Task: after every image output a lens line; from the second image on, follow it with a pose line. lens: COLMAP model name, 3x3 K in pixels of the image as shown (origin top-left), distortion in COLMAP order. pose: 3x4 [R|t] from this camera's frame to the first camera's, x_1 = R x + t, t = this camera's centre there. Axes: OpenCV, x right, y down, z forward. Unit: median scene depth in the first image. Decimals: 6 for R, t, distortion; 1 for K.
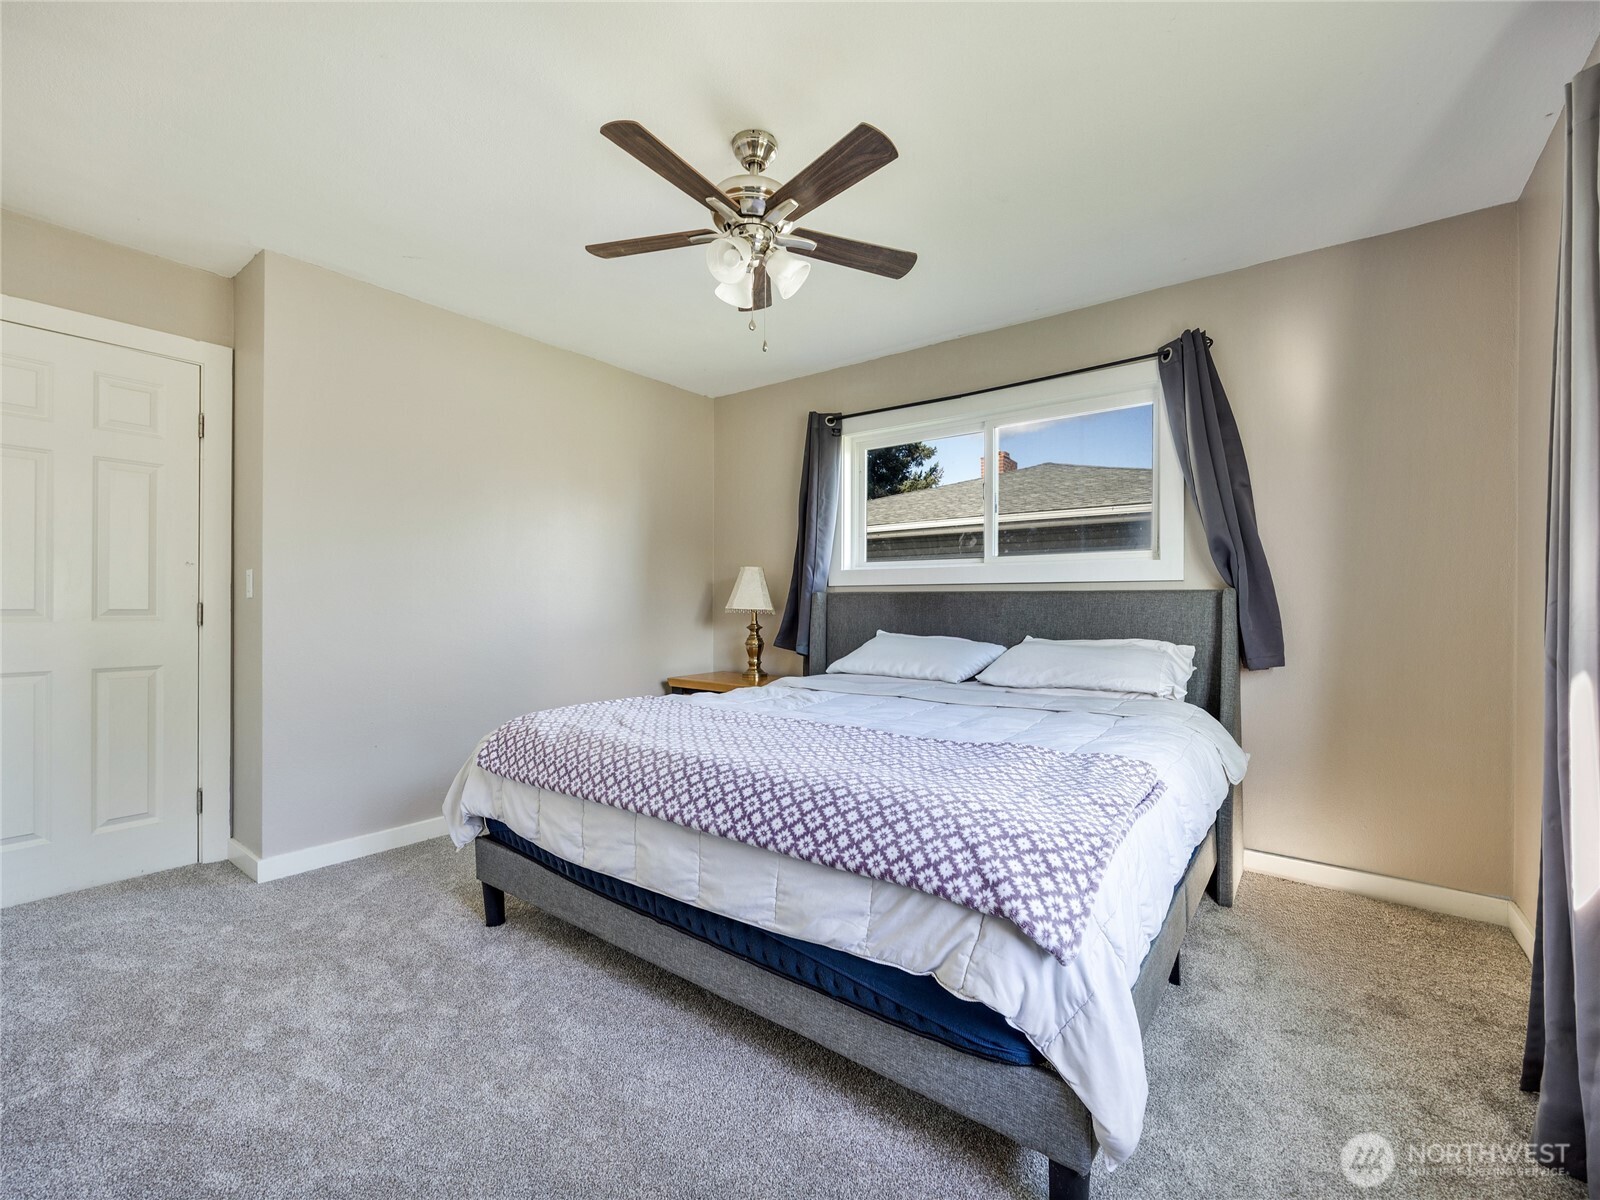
lens RADIAL K [[680.1, 0, 801.2], [0, 680.1, 606.1], [0, 0, 1]] dist [-0.000394, -0.000249]
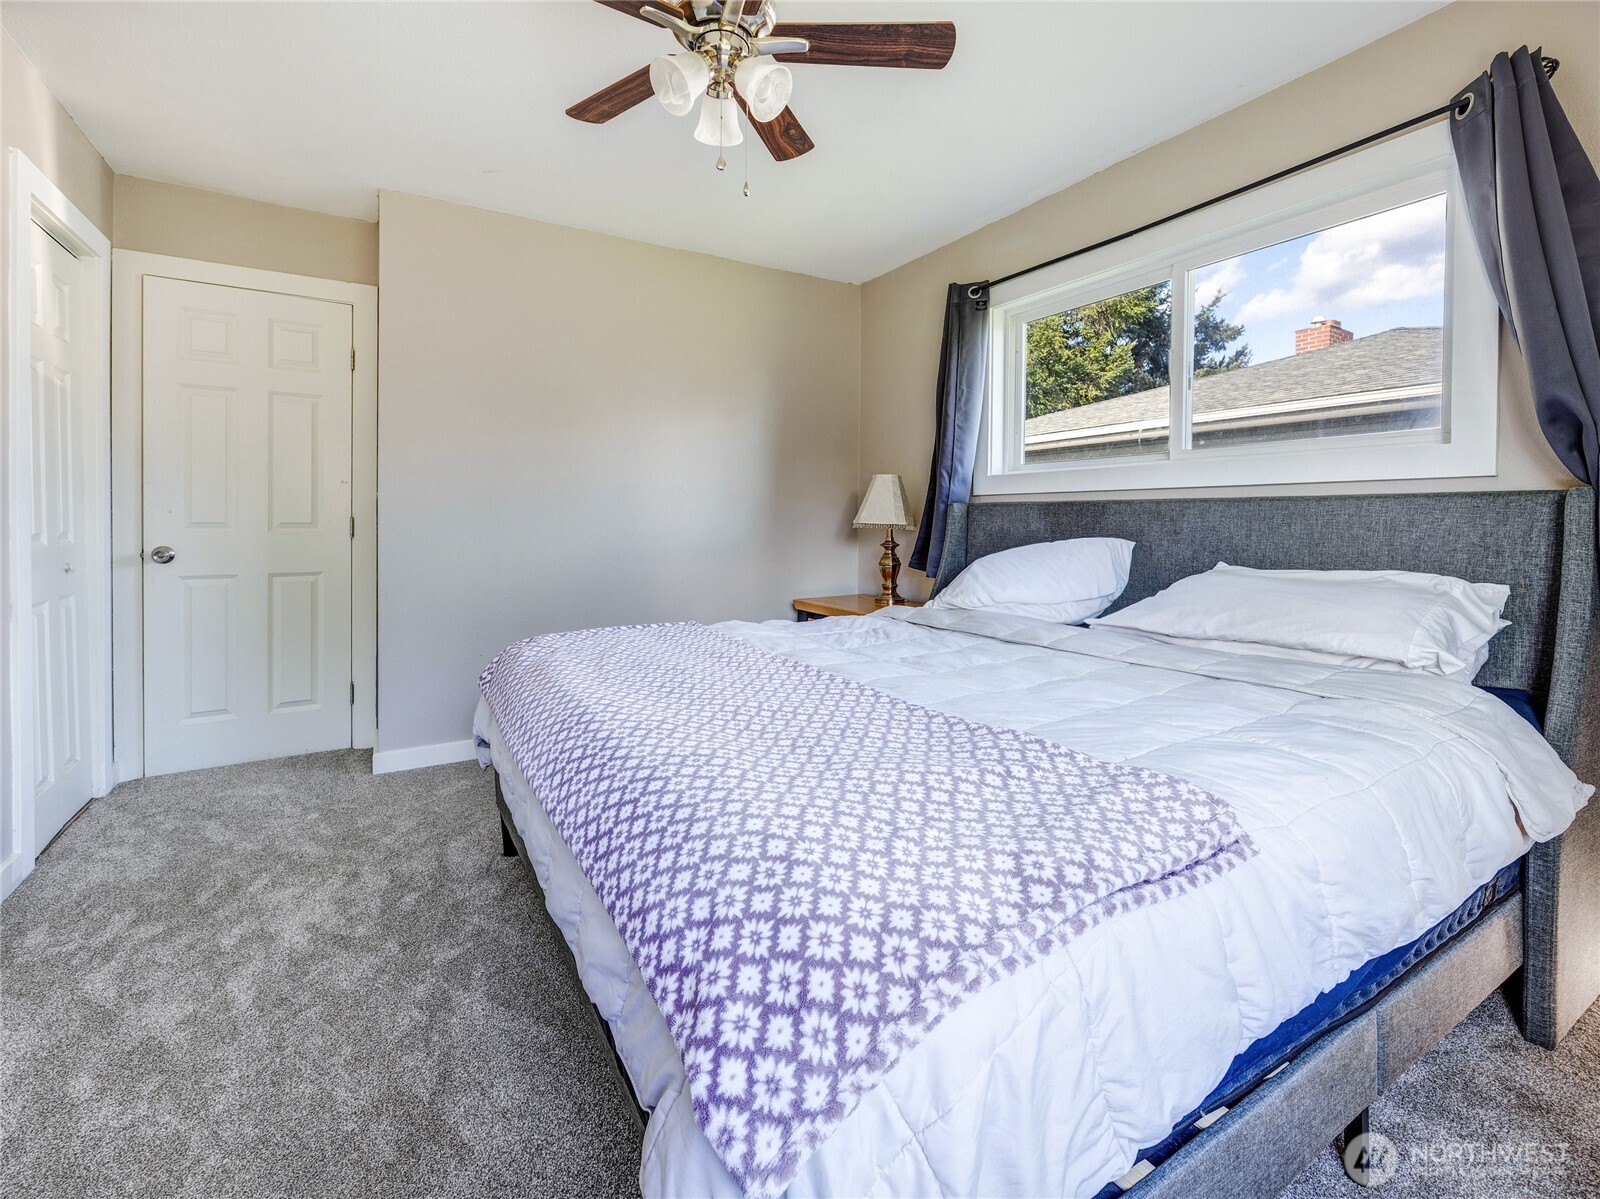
lens RADIAL K [[702.1, 0, 798.5], [0, 702.1, 530.4], [0, 0, 1]] dist [0.000246, -0.000110]
pose [[0.926757, 0.004482, -0.375635, 0.232699], [0.000505, 0.999913, 0.013176, 0.001933], [0.375661, -0.012400, 0.926674, 0.197937]]
